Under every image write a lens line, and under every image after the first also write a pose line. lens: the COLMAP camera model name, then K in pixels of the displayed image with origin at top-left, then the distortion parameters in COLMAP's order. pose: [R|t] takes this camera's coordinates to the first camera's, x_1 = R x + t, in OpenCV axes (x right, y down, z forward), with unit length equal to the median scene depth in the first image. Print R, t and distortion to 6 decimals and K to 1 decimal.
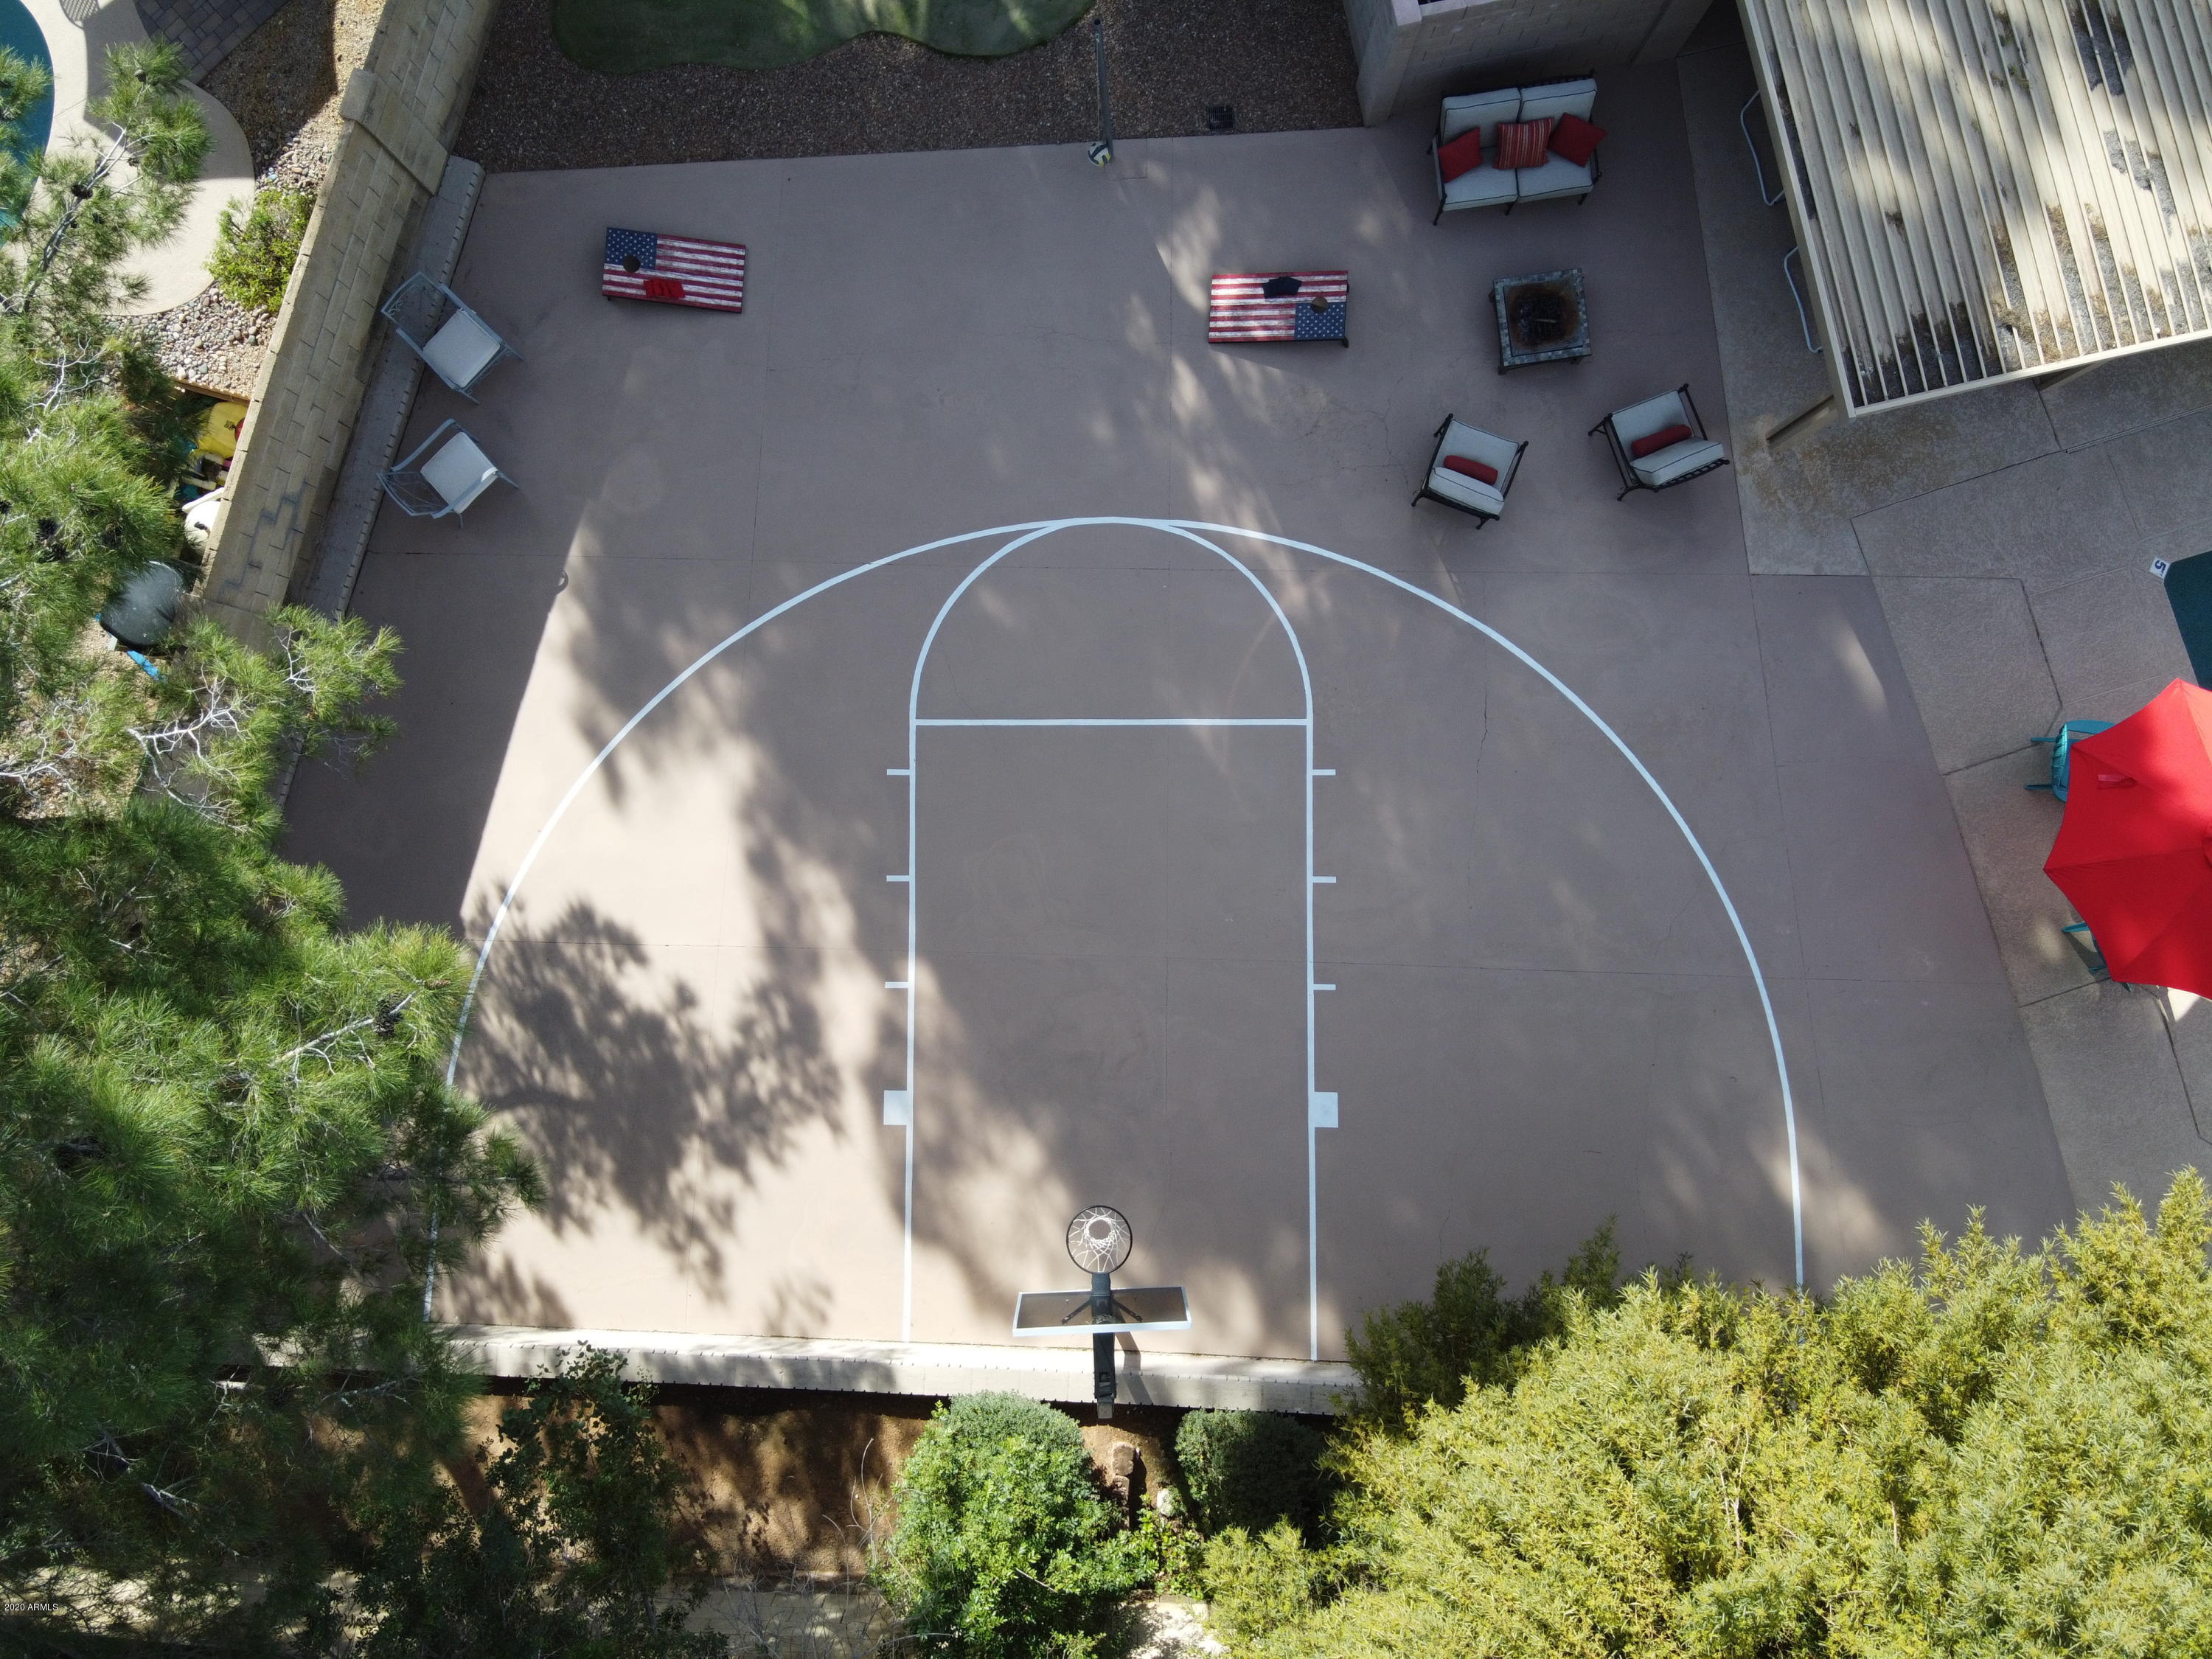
lens RADIAL K [[1654.4, 0, 1106.0], [0, 1654.4, 829.5], [0, 0, 1]] dist [0.003022, -0.089932]
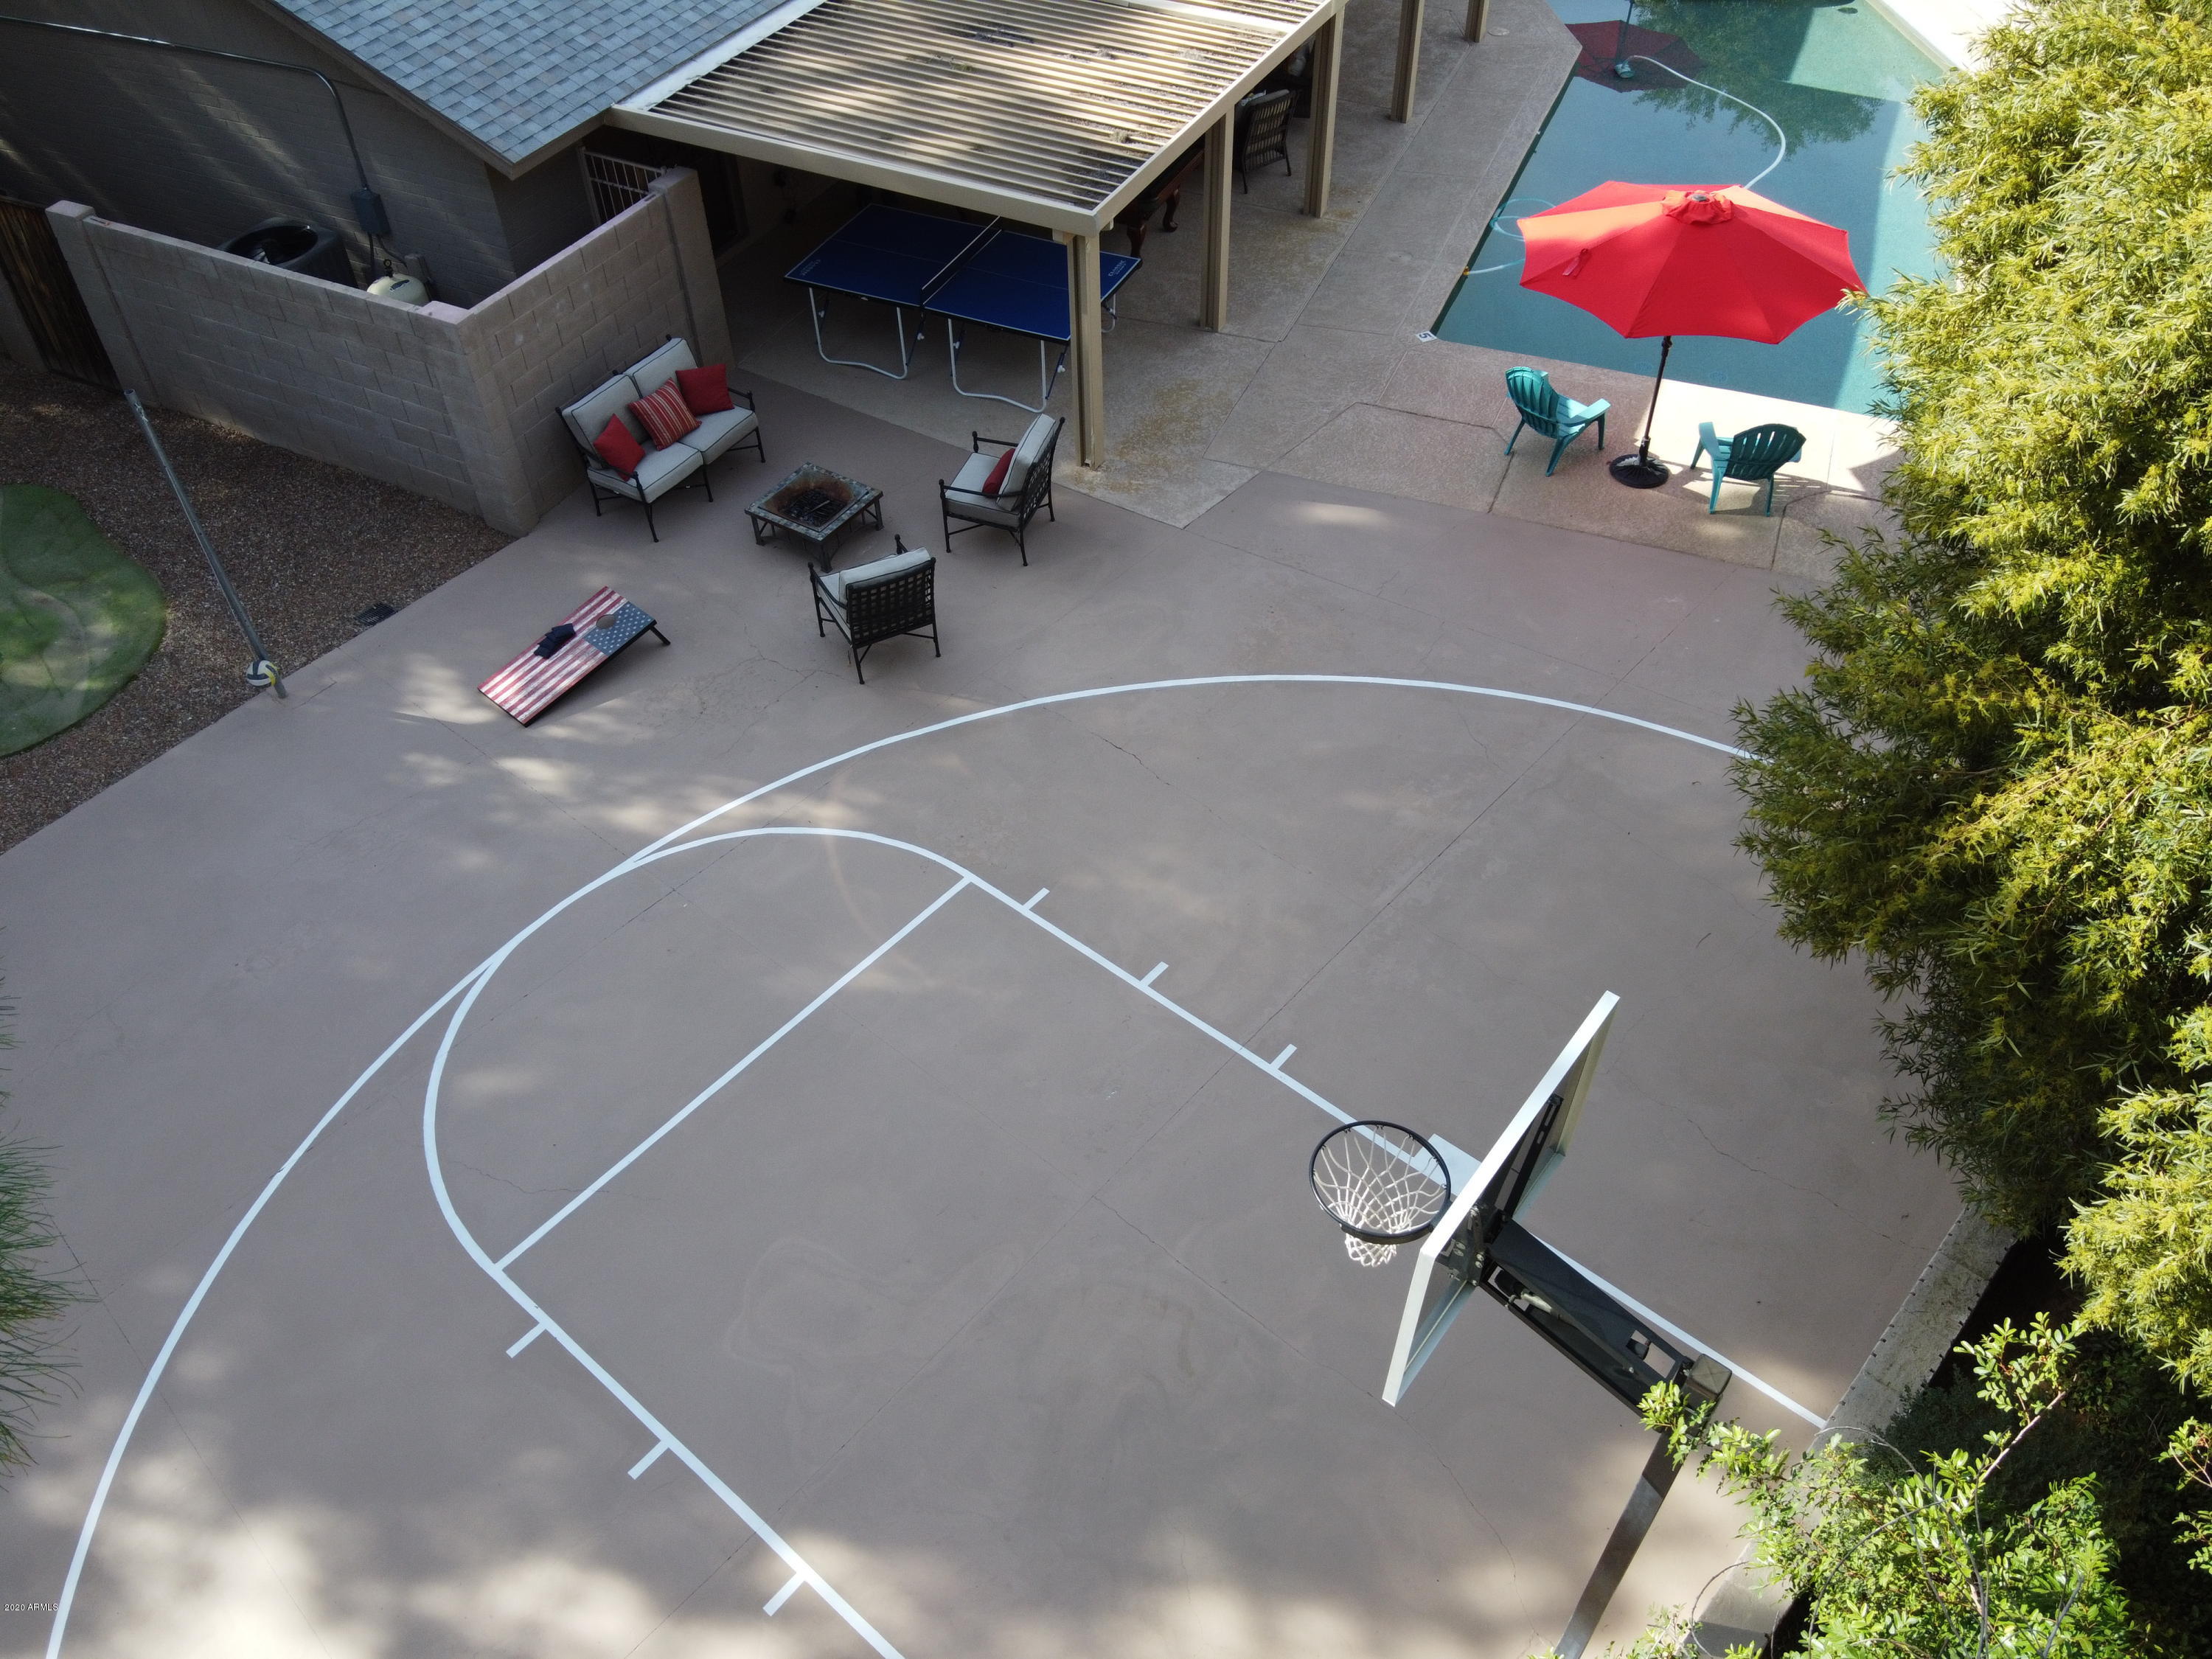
lens RADIAL K [[1654.4, 0, 1106.0], [0, 1654.4, 829.5], [0, 0, 1]] dist [0.003022, -0.089932]
pose [[0.641579, -0.520699, 0.563249, -0.225545], [0.766930, 0.448851, -0.458642, 0.295365], [-0.014001, 0.726227, 0.687312, 0.496572]]
